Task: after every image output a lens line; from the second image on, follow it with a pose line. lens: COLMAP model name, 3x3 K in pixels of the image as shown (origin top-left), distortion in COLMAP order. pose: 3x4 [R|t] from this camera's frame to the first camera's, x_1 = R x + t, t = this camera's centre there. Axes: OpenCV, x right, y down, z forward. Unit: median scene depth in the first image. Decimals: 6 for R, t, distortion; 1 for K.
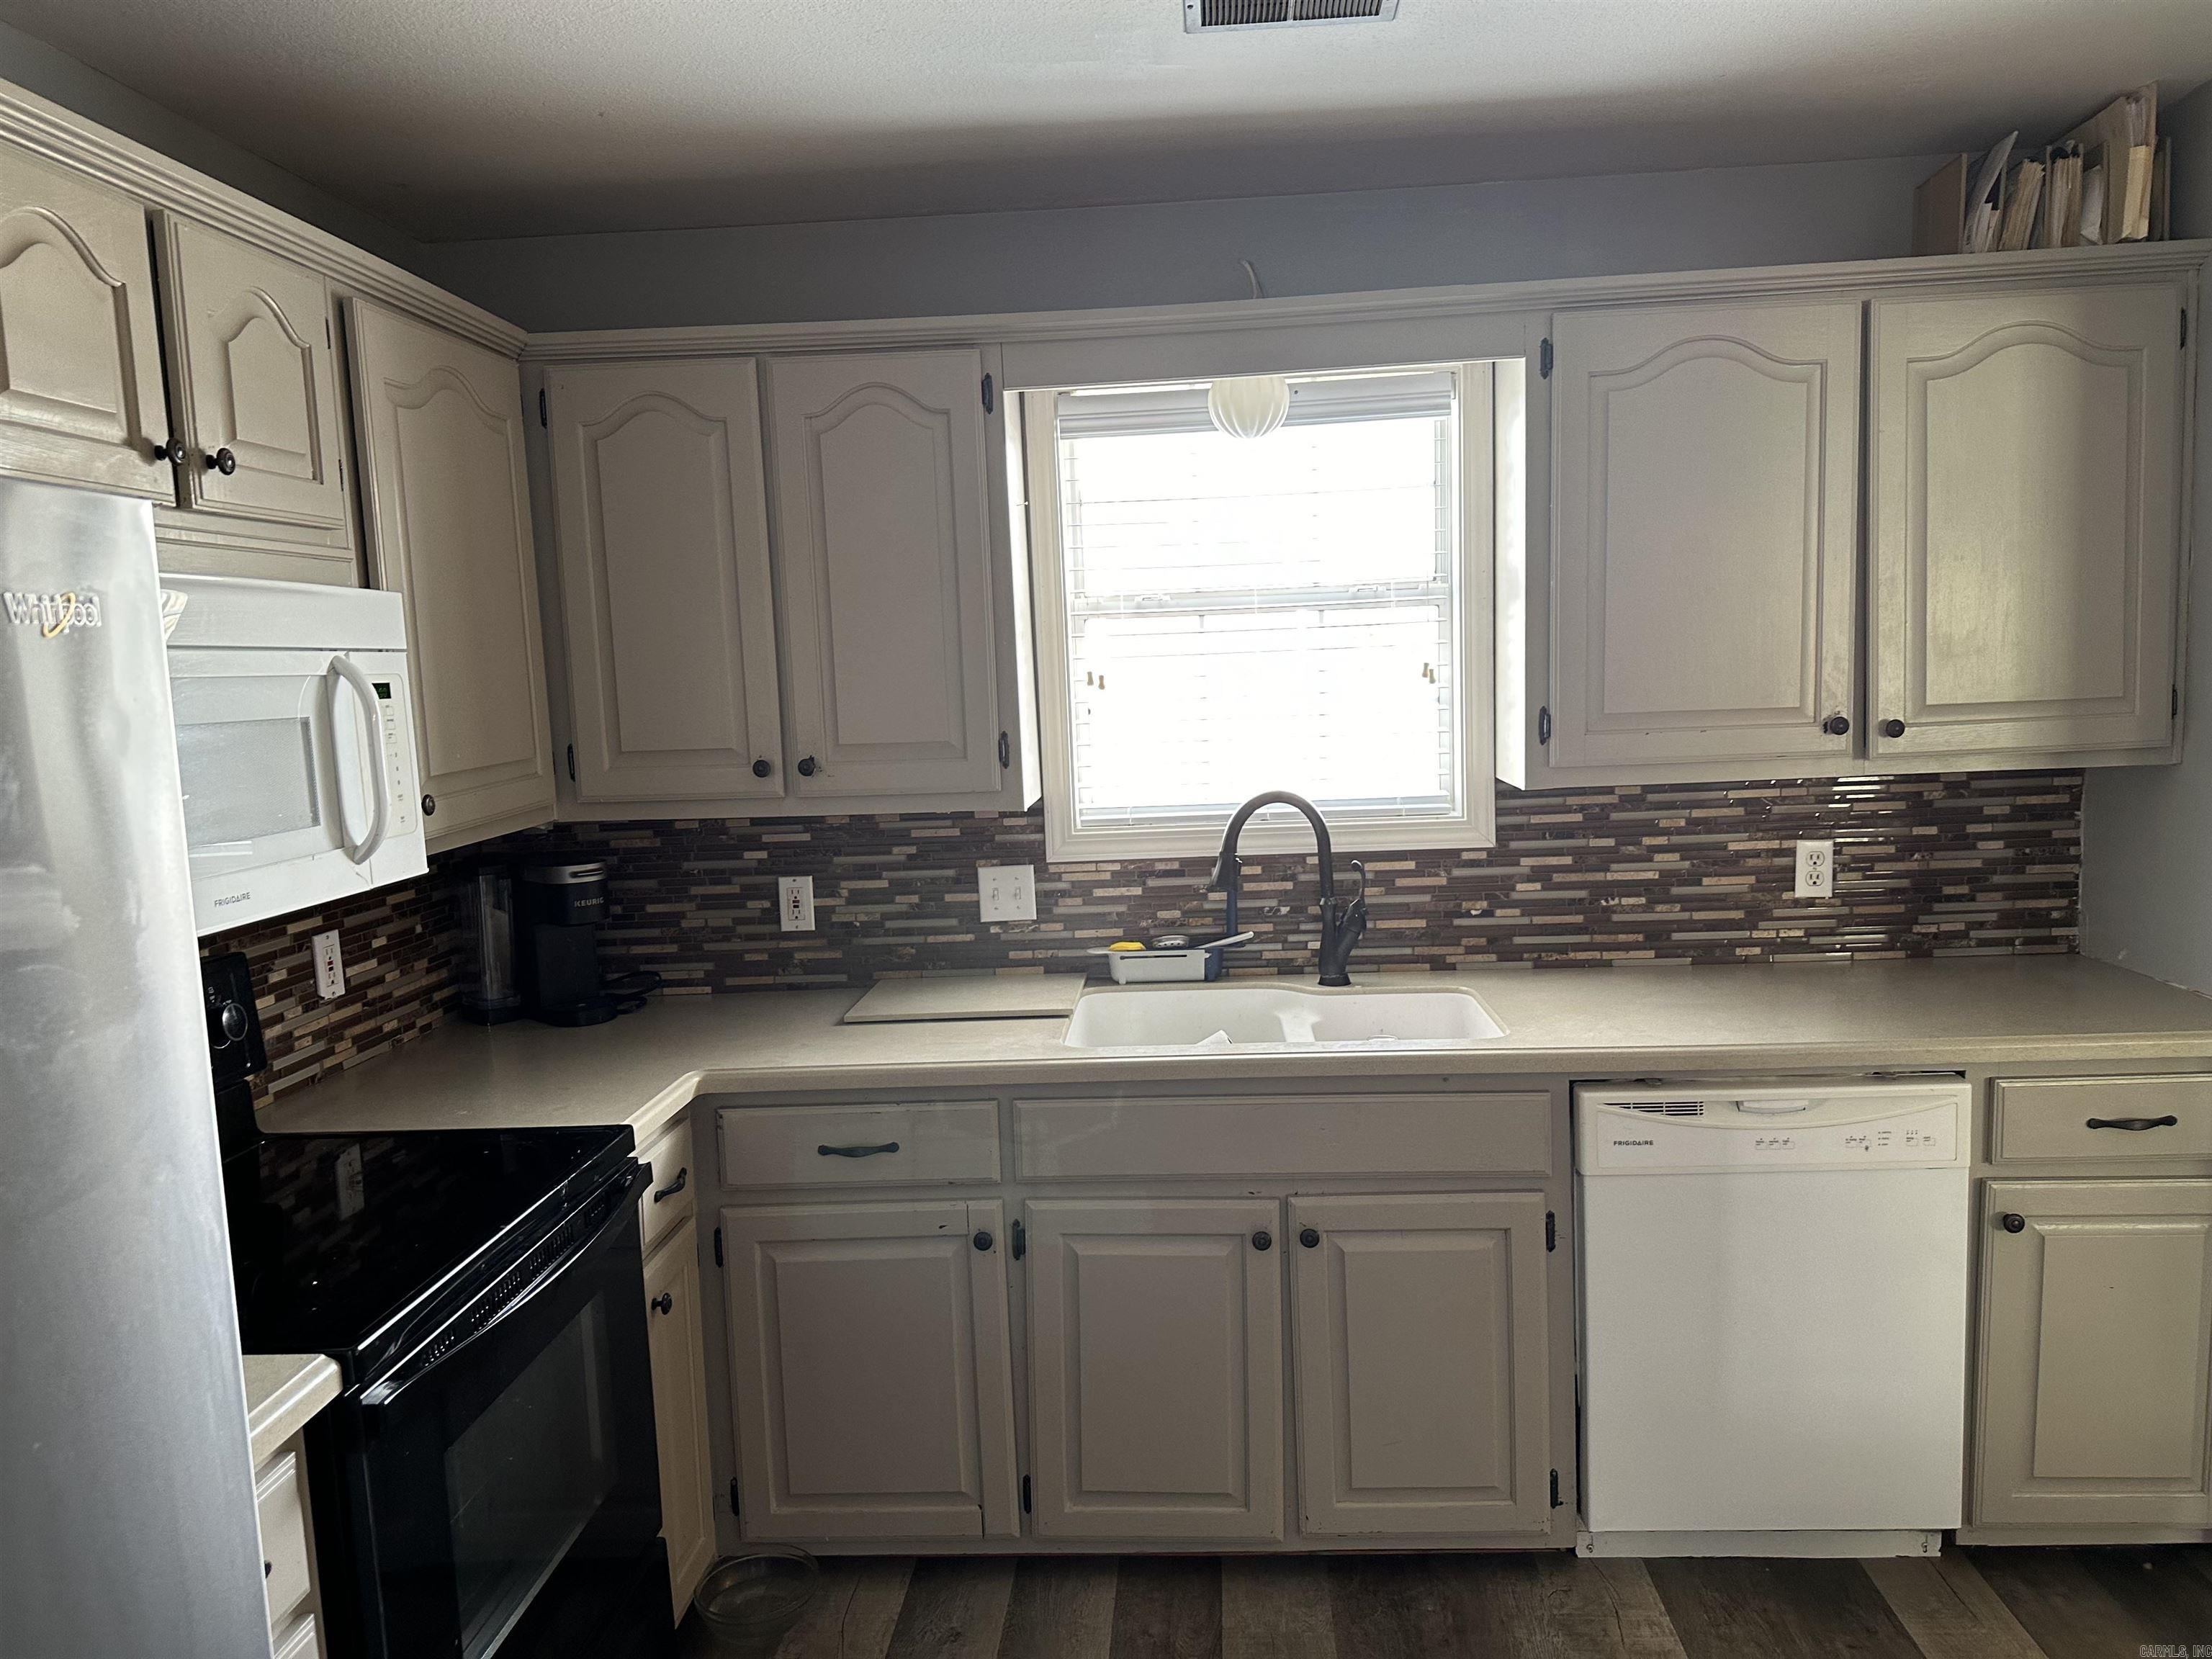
lens RADIAL K [[1549.7, 0, 1114.0], [0, 1549.7, 838.2], [0, 0, 1]] dist [0.116874, -0.152754]
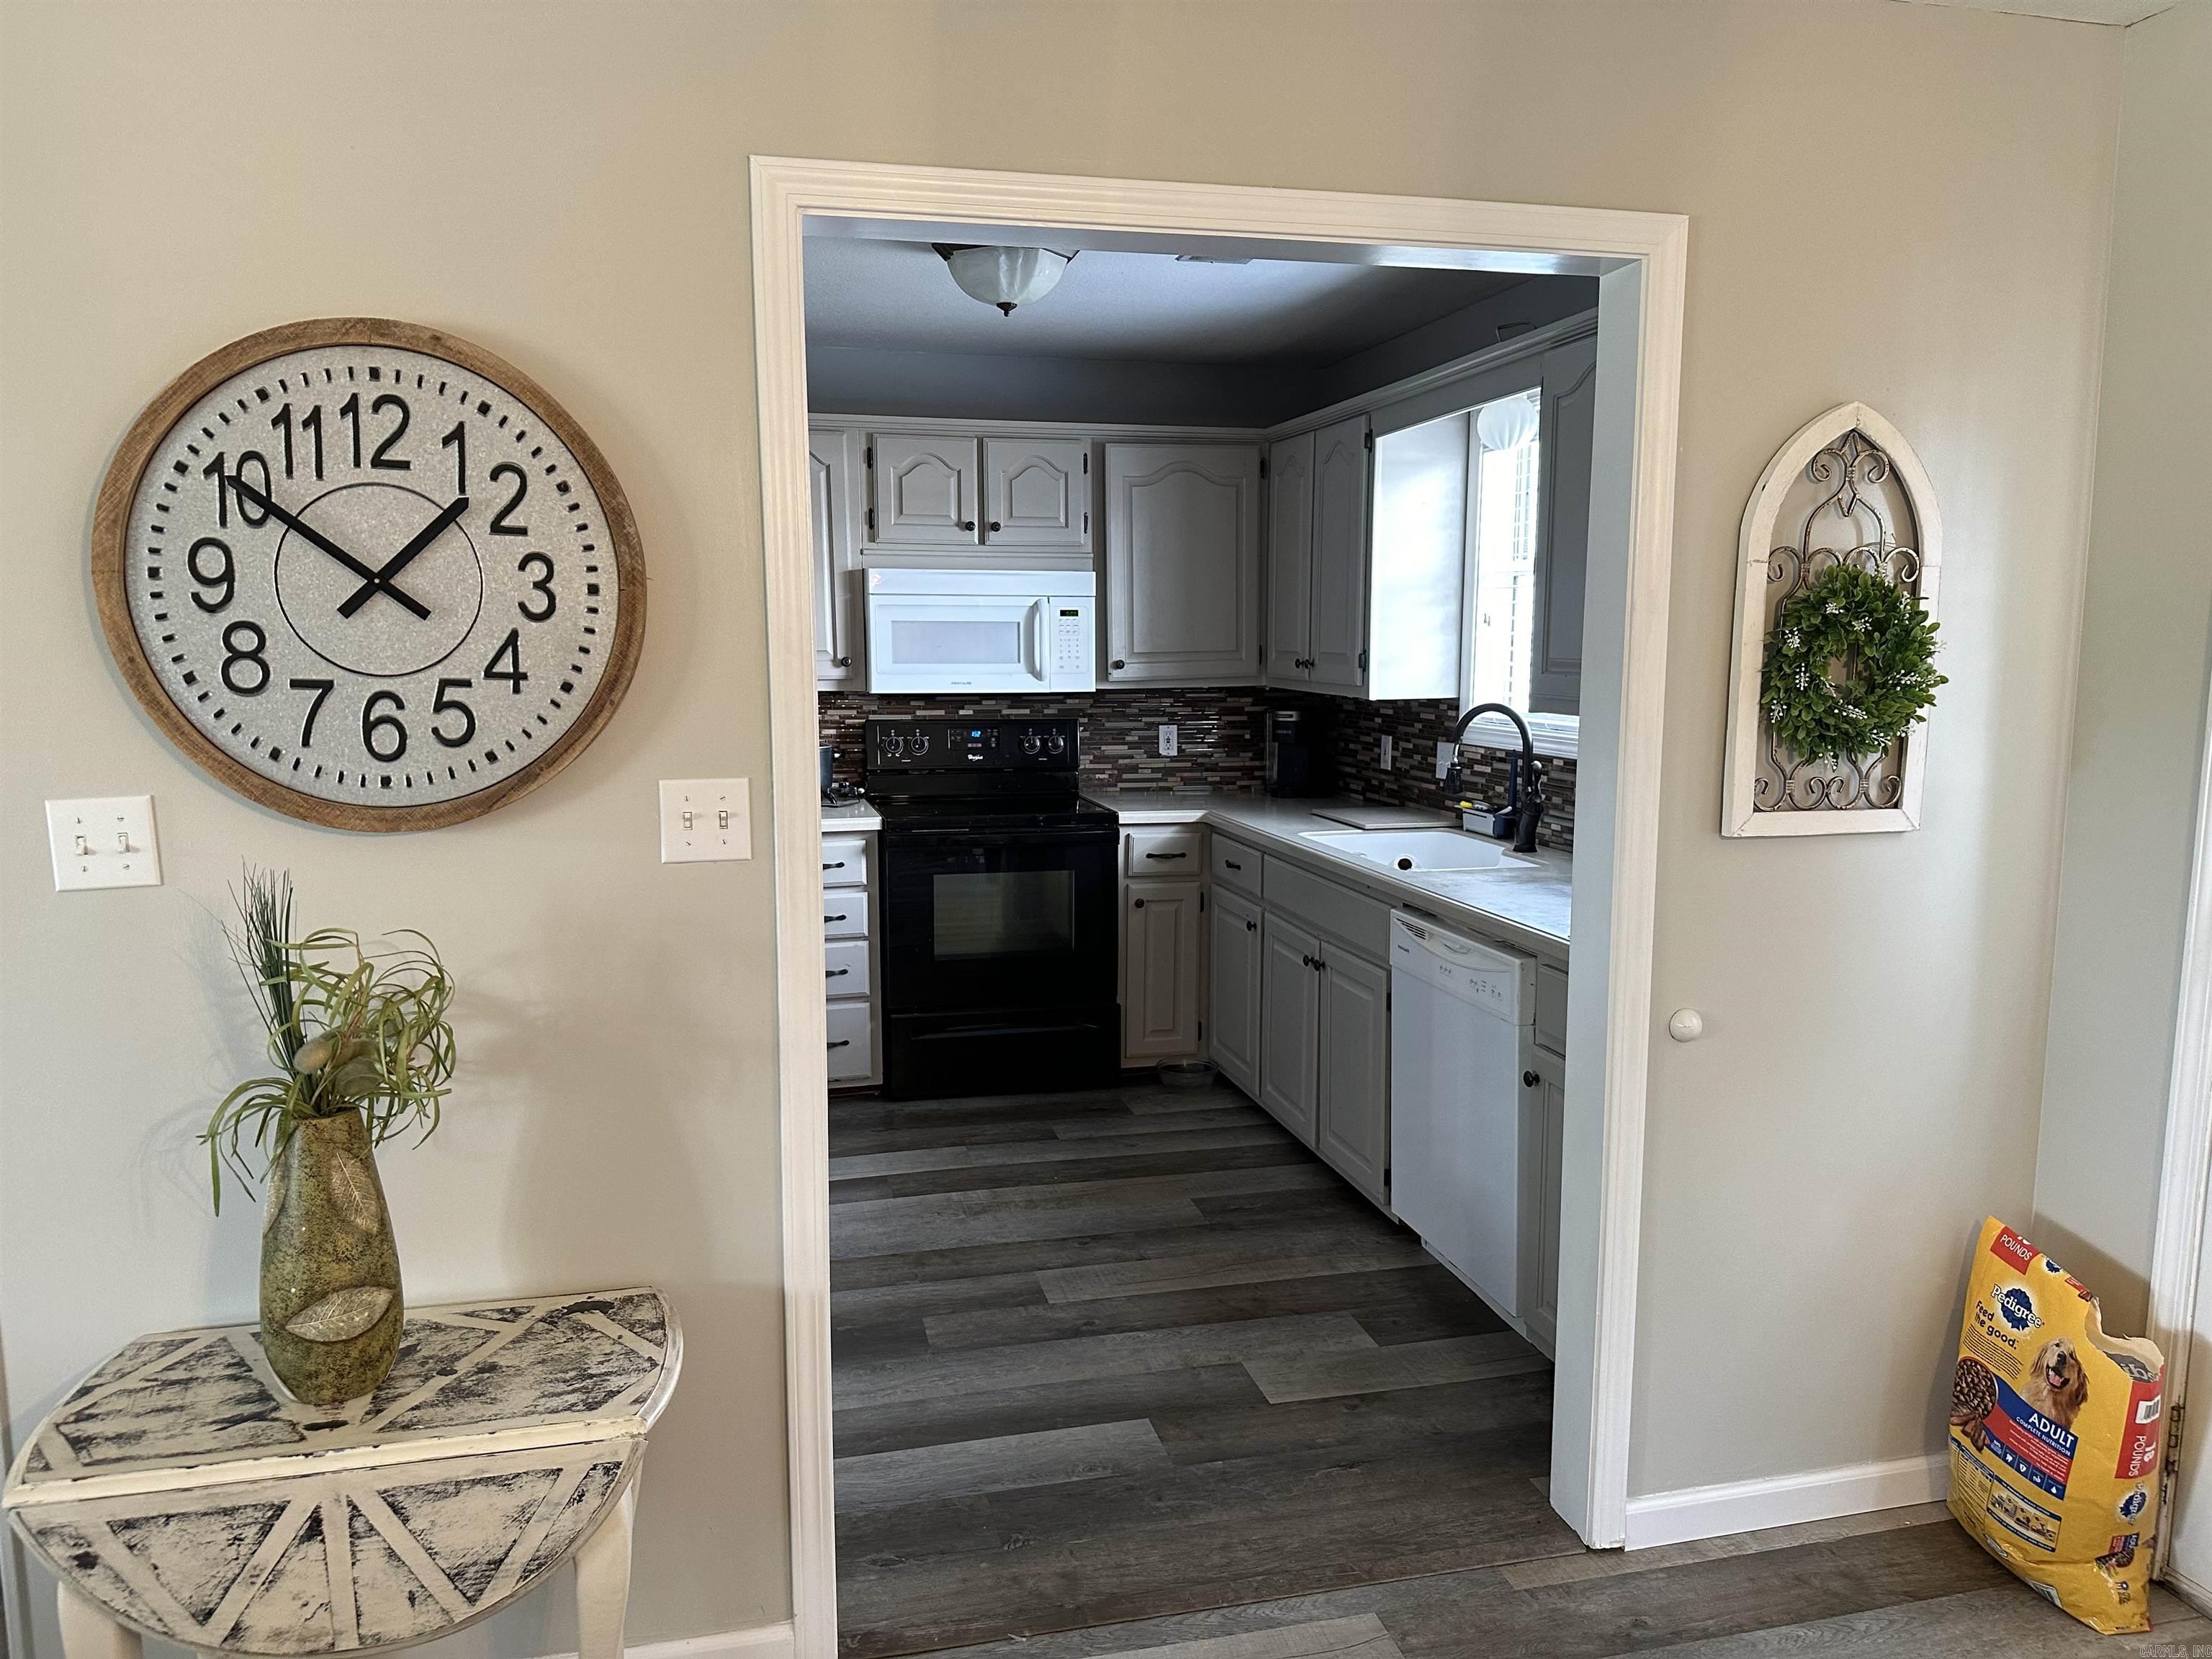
lens RADIAL K [[1547.0, 0, 1080.8], [0, 1547.0, 844.6], [0, 0, 1]] dist [0.006227, -0.003344]
pose [[0.276254, 0.170729, -0.945799, 1.281288], [-0.117170, 0.982737, 0.143173, -0.058631], [0.953916, 0.071267, 0.291489, 0.236027]]
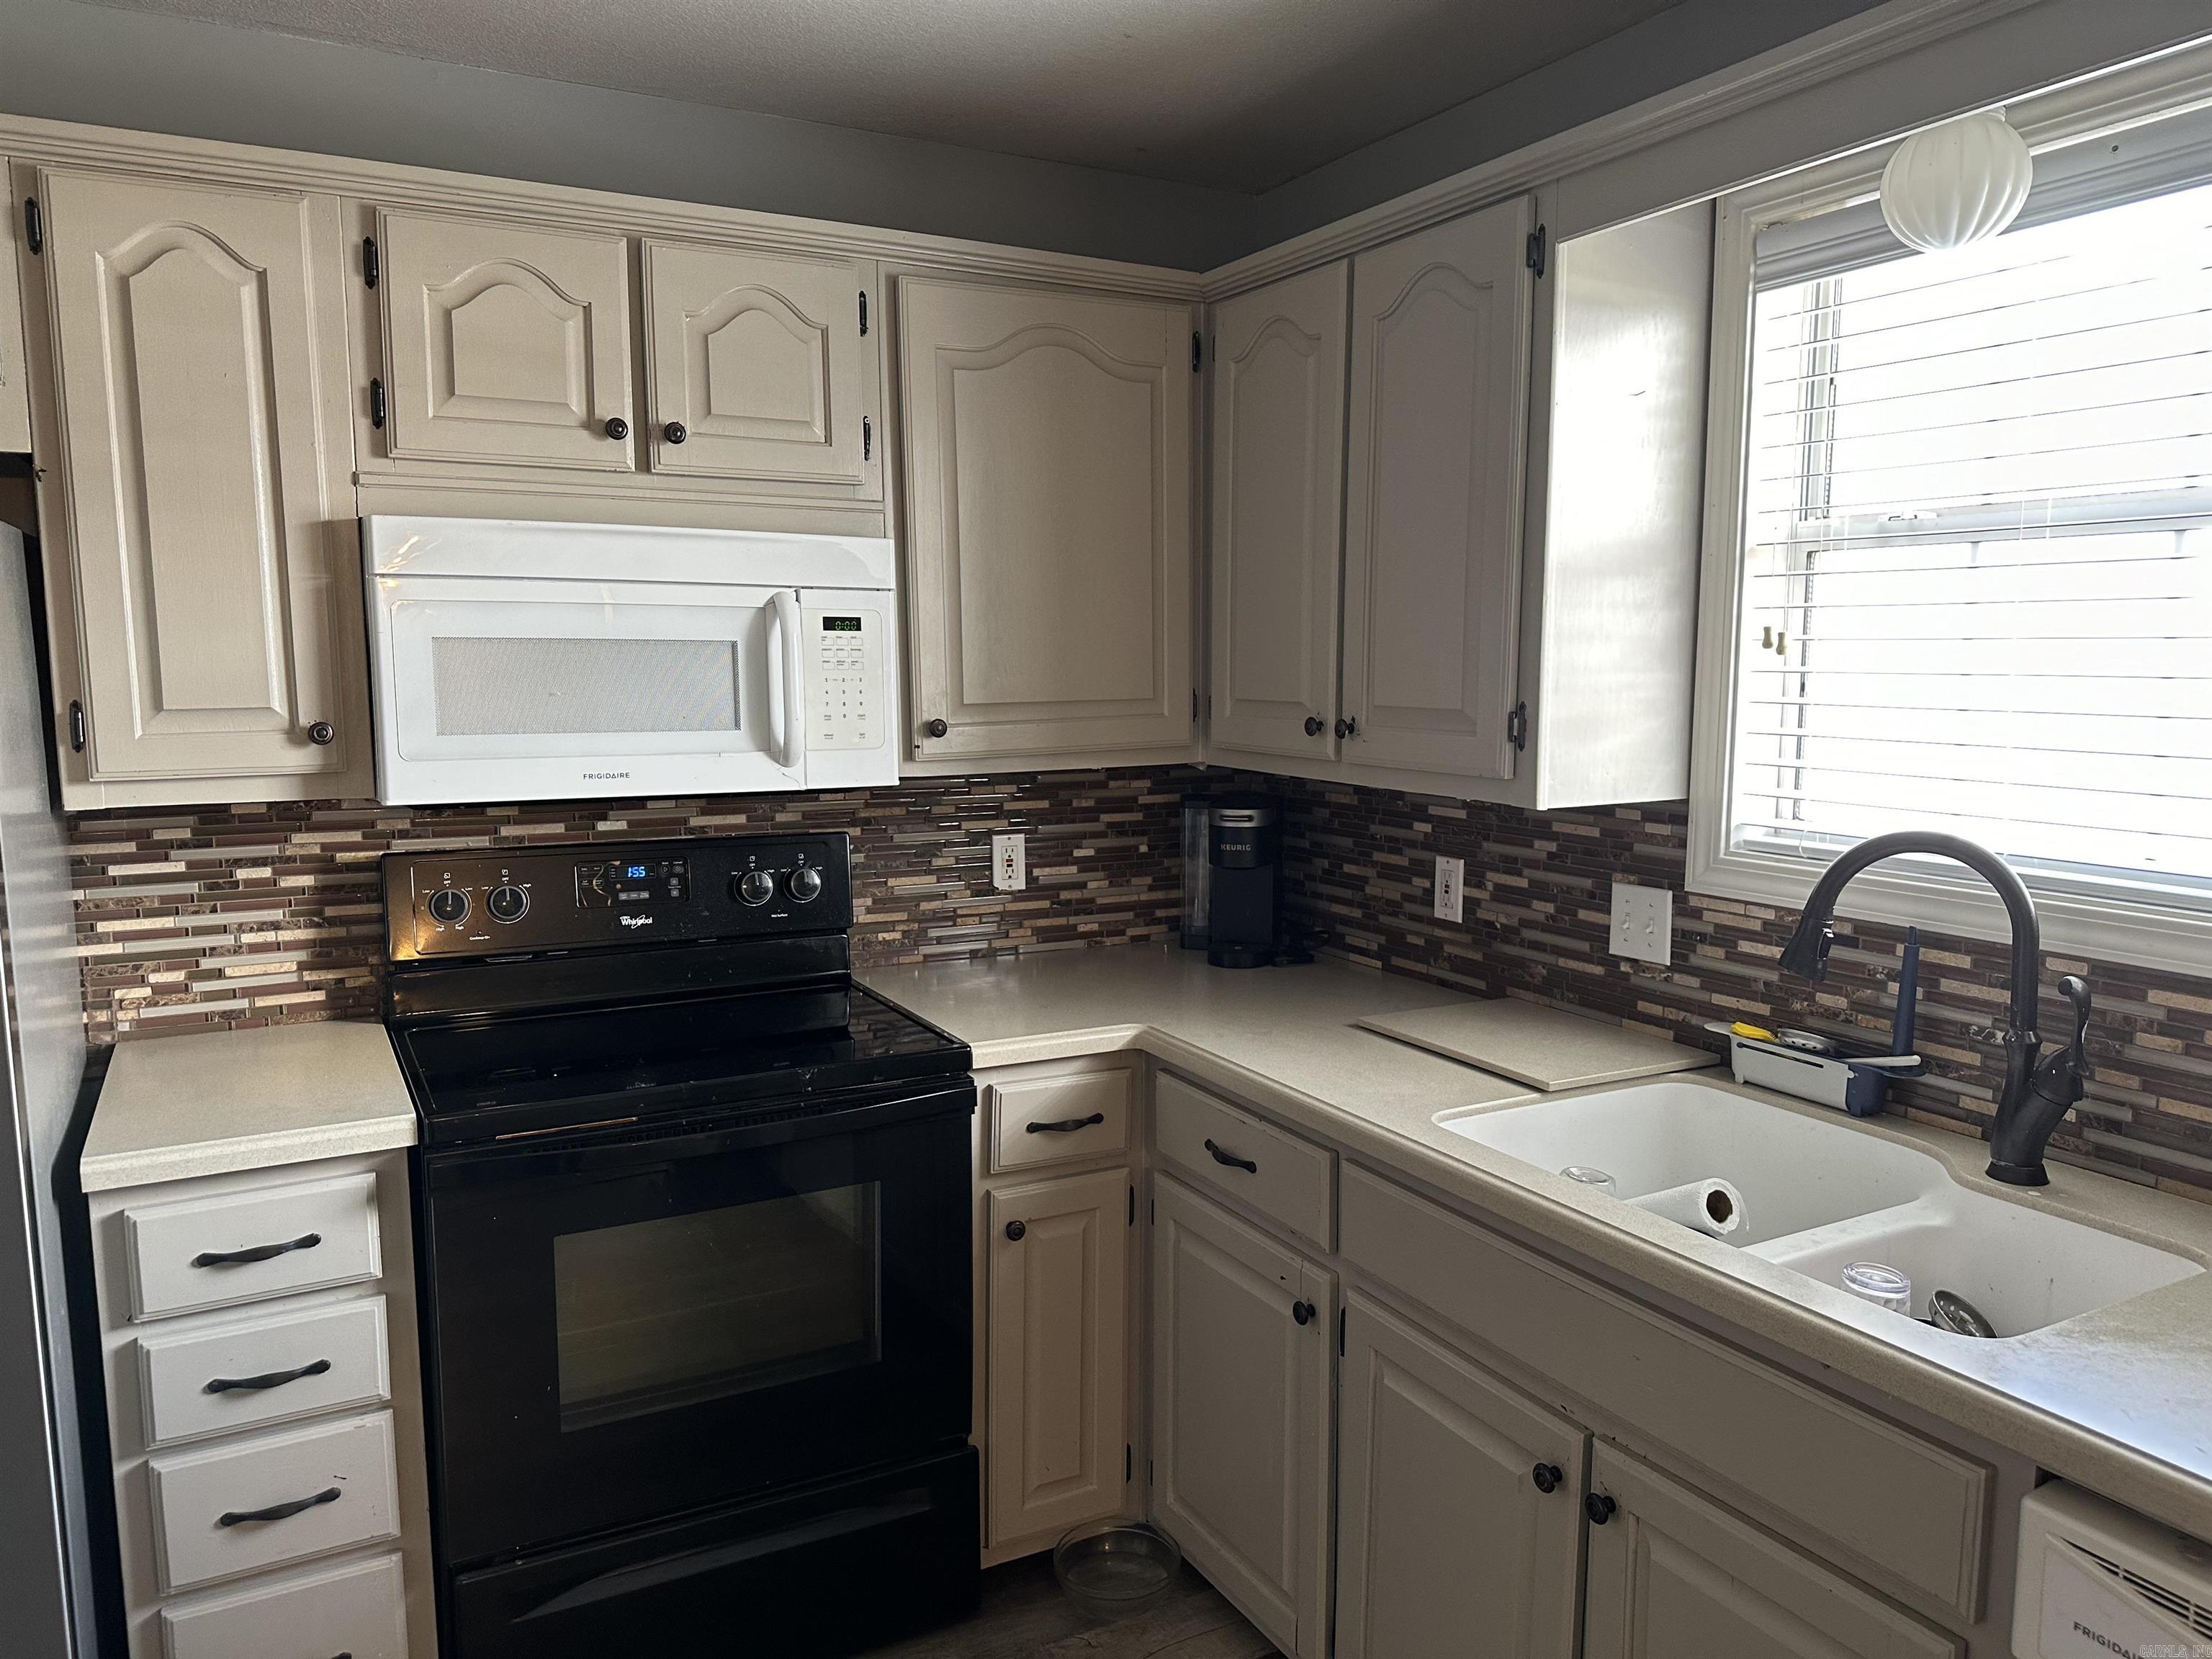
lens RADIAL K [[1541.1, 0, 1113.5], [0, 1541.1, 846.3], [0, 0, 1]] dist [0.145299, -0.261733]
pose [[0.515994, 0.146390, -0.843991, 0.435776], [-0.116127, 0.988147, 0.100397, -0.047536], [0.848684, 0.046206, 0.526878, 0.392404]]
